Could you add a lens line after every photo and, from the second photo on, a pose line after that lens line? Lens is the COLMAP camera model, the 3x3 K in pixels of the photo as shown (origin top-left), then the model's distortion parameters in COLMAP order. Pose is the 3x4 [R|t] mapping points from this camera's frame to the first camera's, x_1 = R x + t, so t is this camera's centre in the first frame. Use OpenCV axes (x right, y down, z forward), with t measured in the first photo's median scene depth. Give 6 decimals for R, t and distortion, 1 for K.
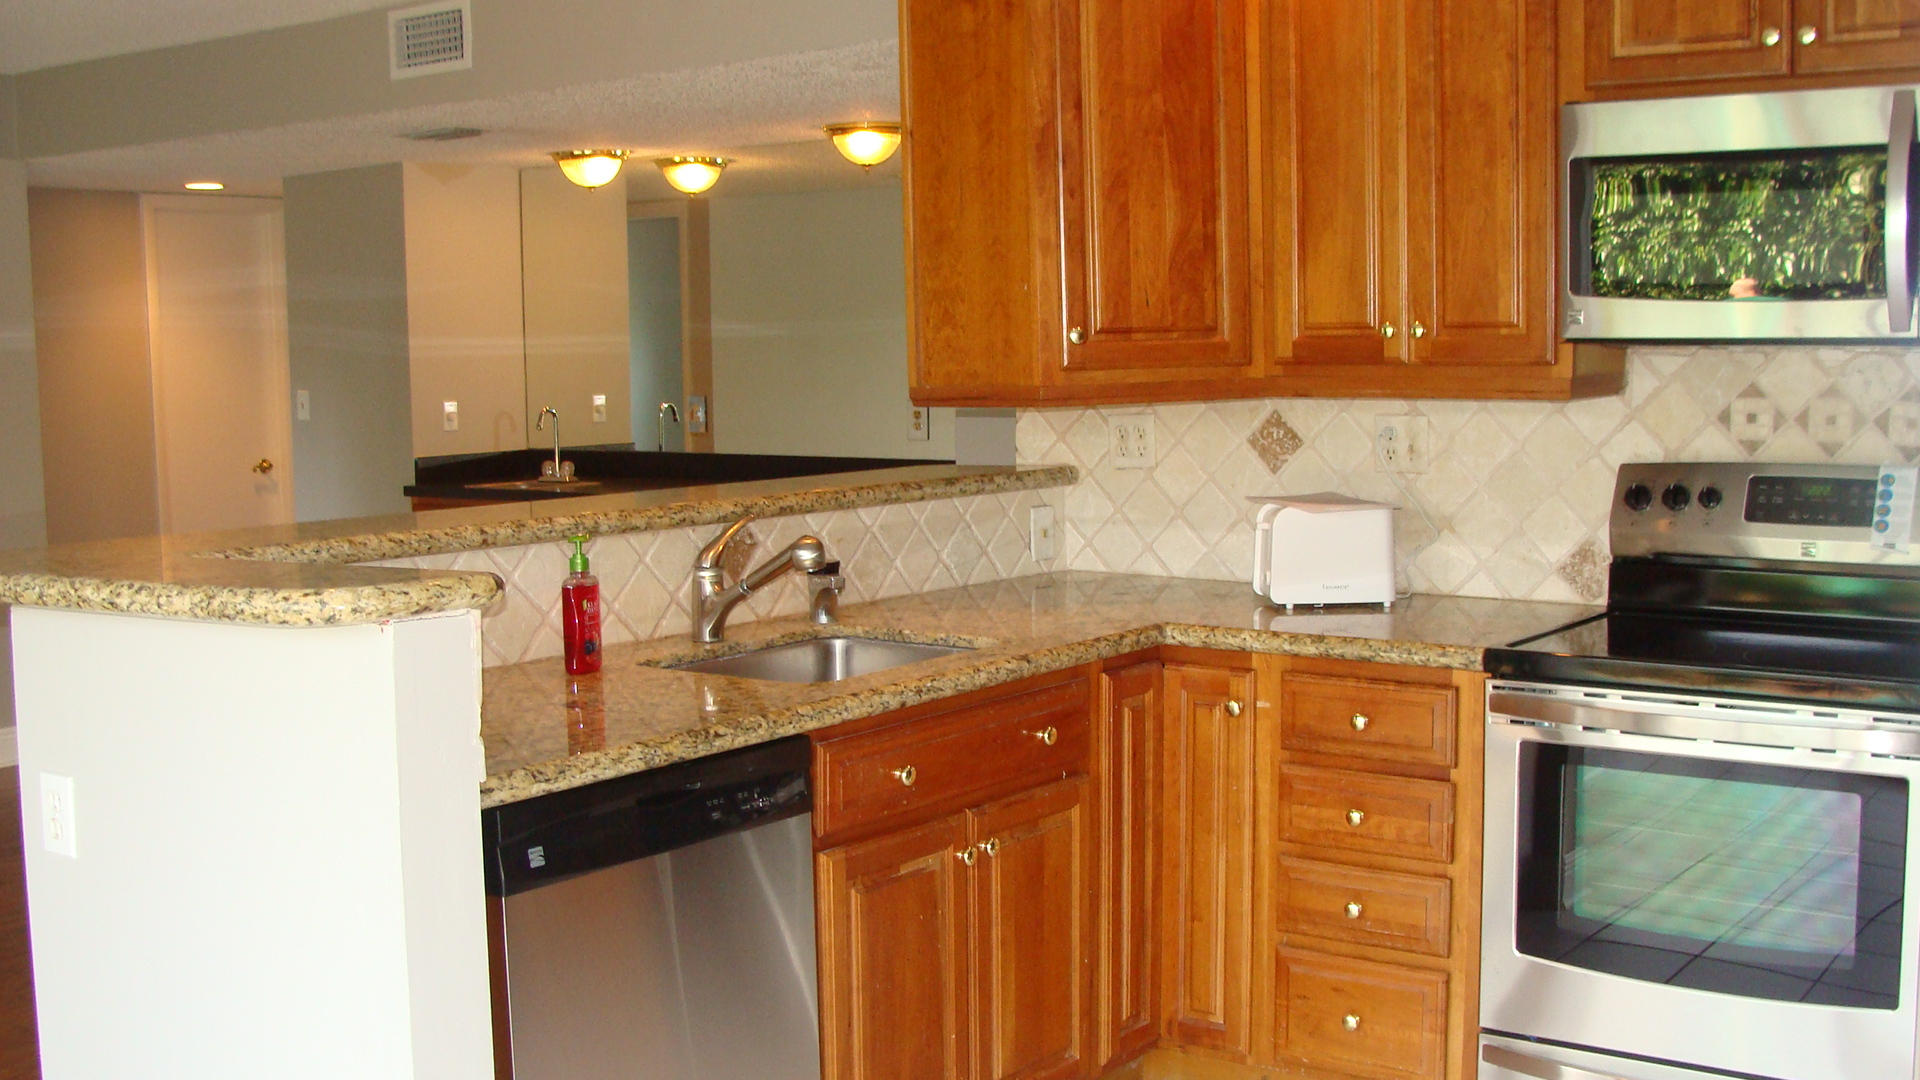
lens RADIAL K [[2150.5, 0, 950.8], [0, 2150.5, 551.8], [0, 0, 1]] dist [-0.257739, 0.405918]
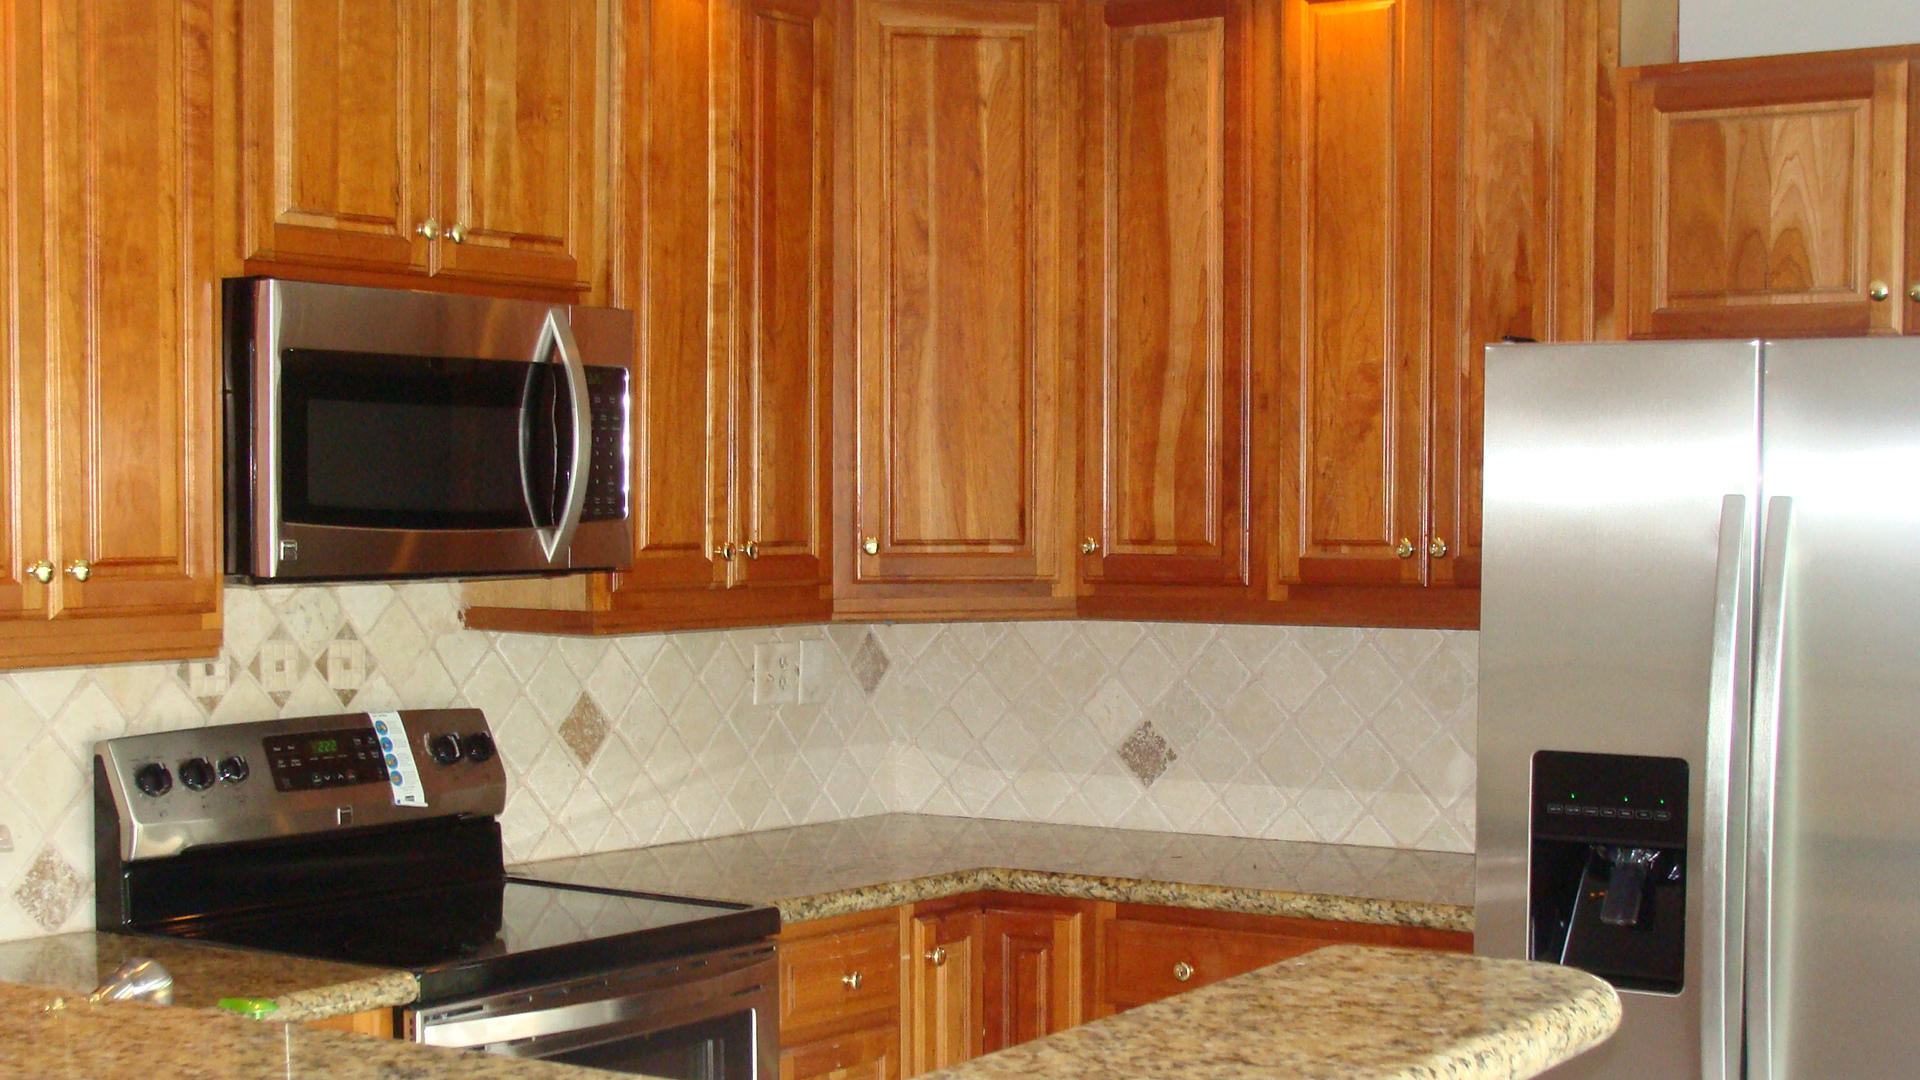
lens RADIAL K [[2826.9, 0, 952.0], [0, 2826.9, 650.8], [0, 0, 1]] dist [-0.109540, 0.103713]
pose [[-0.046780, -0.038057, 0.998180, -0.716465], [0.098560, 0.994222, 0.042525, -0.088537], [-0.994031, 0.100370, -0.042758, 0.752238]]
